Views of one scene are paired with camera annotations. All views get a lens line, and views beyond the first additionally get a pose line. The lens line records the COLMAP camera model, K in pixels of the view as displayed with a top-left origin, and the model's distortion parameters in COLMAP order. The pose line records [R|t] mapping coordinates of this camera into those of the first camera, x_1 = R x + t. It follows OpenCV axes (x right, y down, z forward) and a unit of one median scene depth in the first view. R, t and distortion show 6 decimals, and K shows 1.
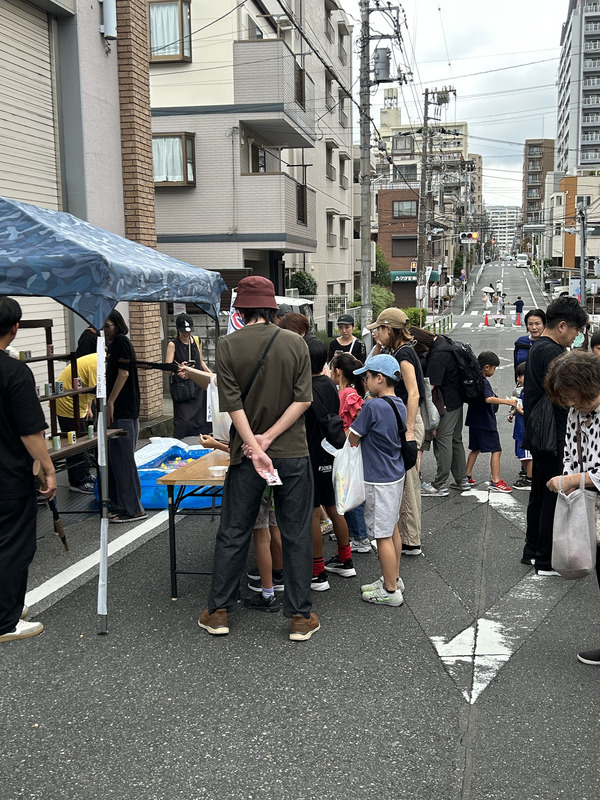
lens RADIAL K [[1007.3, 0, 300.0], [0, 1007.3, 400.0], [0, 0, 1]] dist [-0.006952, -0.031810]
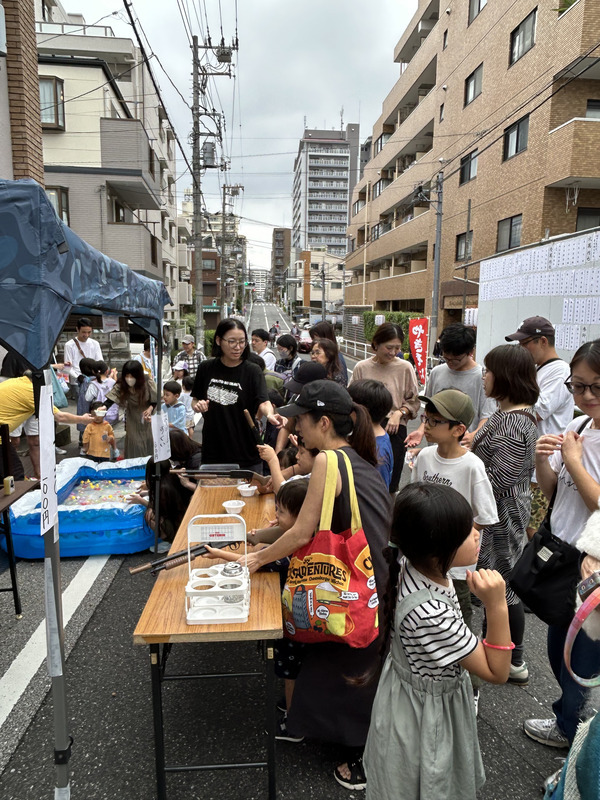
lens RADIAL K [[584.5, 0, 300.0], [0, 584.5, 400.0], [0, 0, 1]] dist [0.004158, -0.004009]
pose [[0.955409, -0.010707, 0.295092, -0.040630], [0.002543, 0.999604, 0.028038, -0.015072], [-0.295275, -0.026037, 0.955057, 0.177282]]
